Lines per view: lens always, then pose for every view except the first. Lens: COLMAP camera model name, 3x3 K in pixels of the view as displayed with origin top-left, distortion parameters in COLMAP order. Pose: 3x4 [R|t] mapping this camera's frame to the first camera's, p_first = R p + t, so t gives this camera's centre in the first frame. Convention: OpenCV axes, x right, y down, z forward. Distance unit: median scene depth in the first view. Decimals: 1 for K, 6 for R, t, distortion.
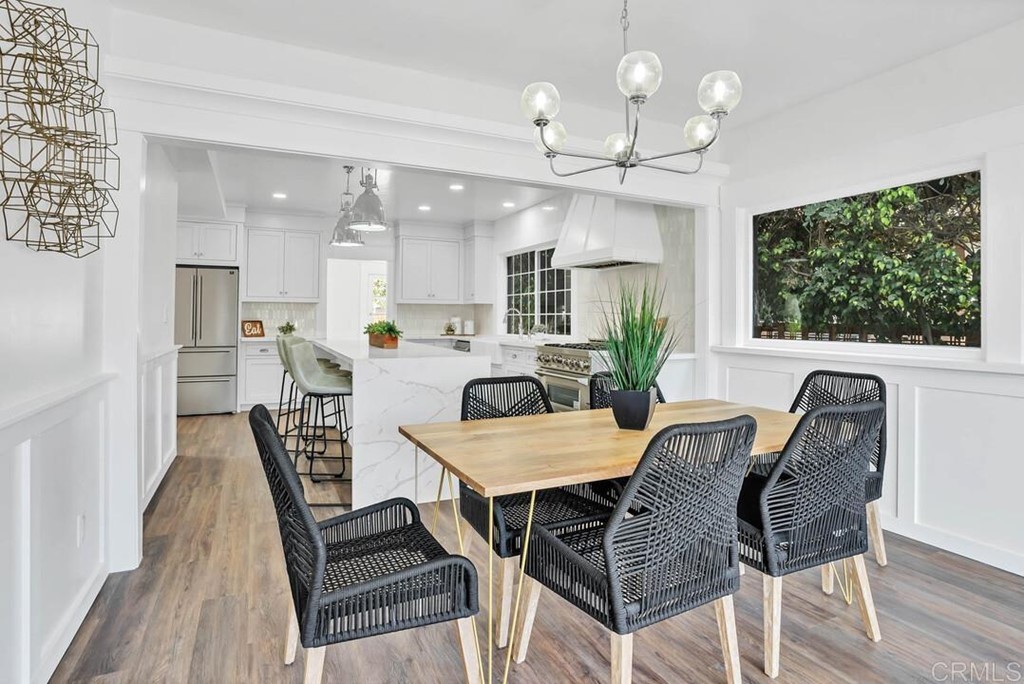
lens RADIAL K [[530.1, 0, 503.2], [0, 530.1, 312.6], [0, 0, 1]] dist [-0.084275, 0.039803]
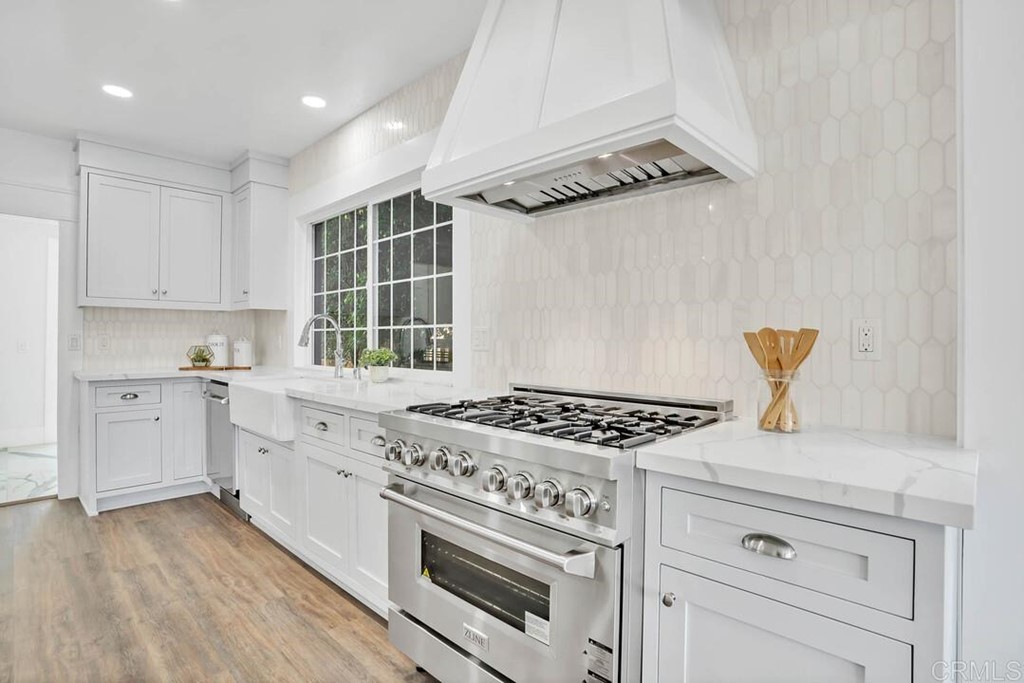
lens RADIAL K [[512.5, 0, 510.0], [0, 512.5, 338.1], [0, 0, 1]] dist [-0.077554, 0.034069]
pose [[0.939465, -0.003602, 0.342625, 0.022046], [-0.000387, 0.999933, 0.011574, 0.007668], [-0.342644, -0.011006, 0.939401, 0.524626]]
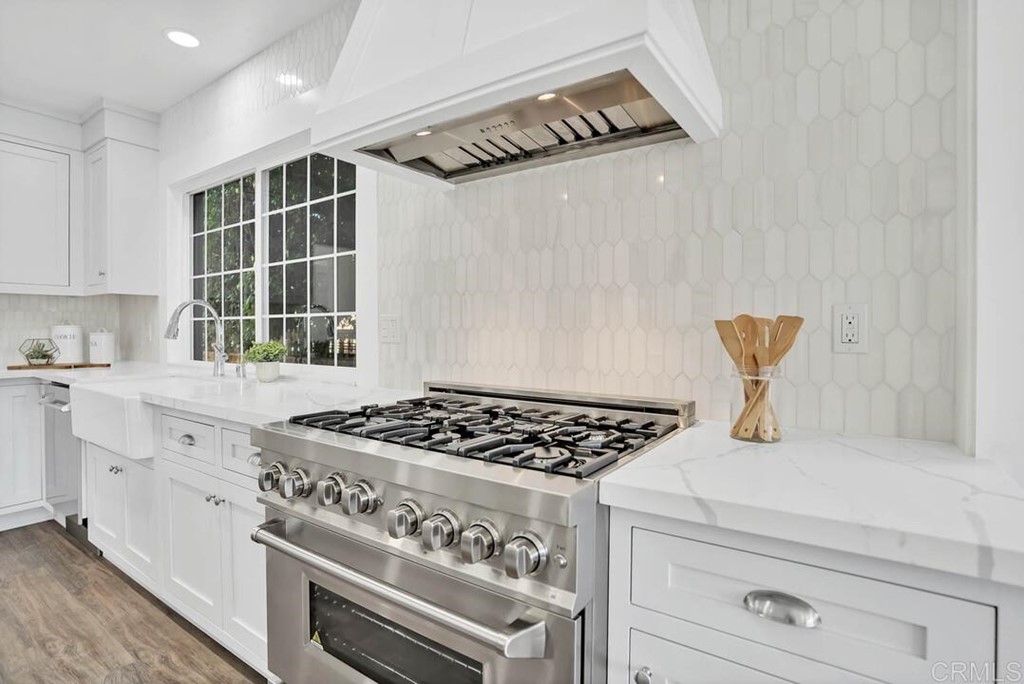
lens RADIAL K [[512.5, 0, 510.0], [0, 512.5, 338.6], [0, 0, 1]] dist [-0.077554, 0.034069]
pose [[0.870991, -0.014931, 0.491072, 0.040883], [-0.000667, 0.999501, 0.031573, 0.008548], [-0.491299, -0.027827, 0.870546, 0.575008]]
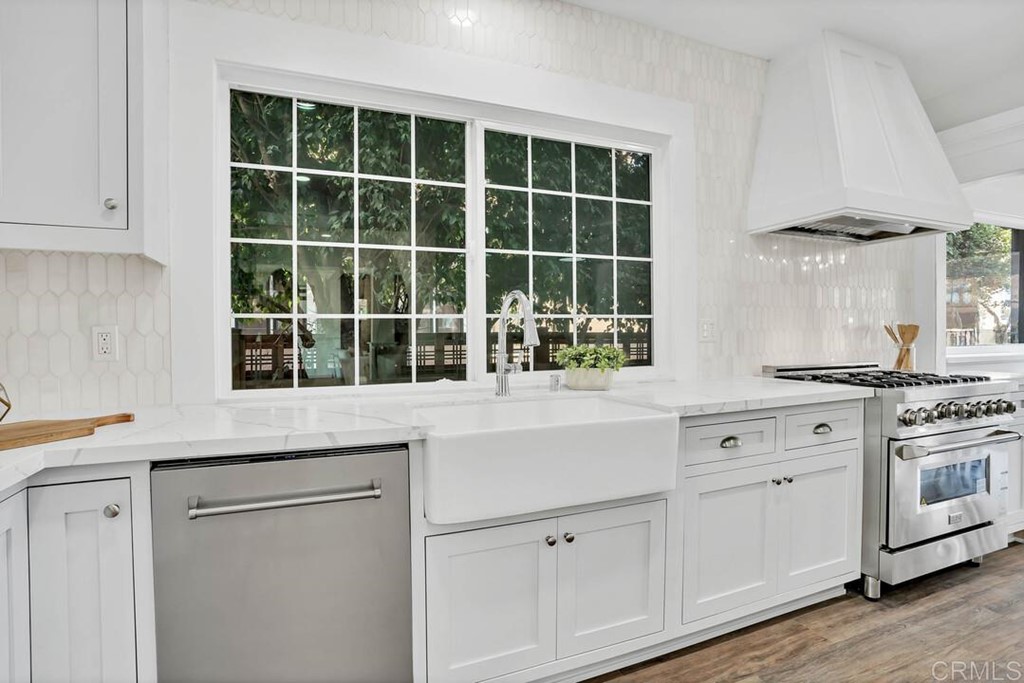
lens RADIAL K [[512.5, 0, 510.0], [0, 512.5, 338.1], [0, 0, 1]] dist [-0.077554, 0.034069]
pose [[0.055994, -0.019324, 0.998244, -0.270064], [-0.005951, 0.999788, 0.019688, 0.011528], [-0.998413, -0.007043, 0.055867, 1.021509]]
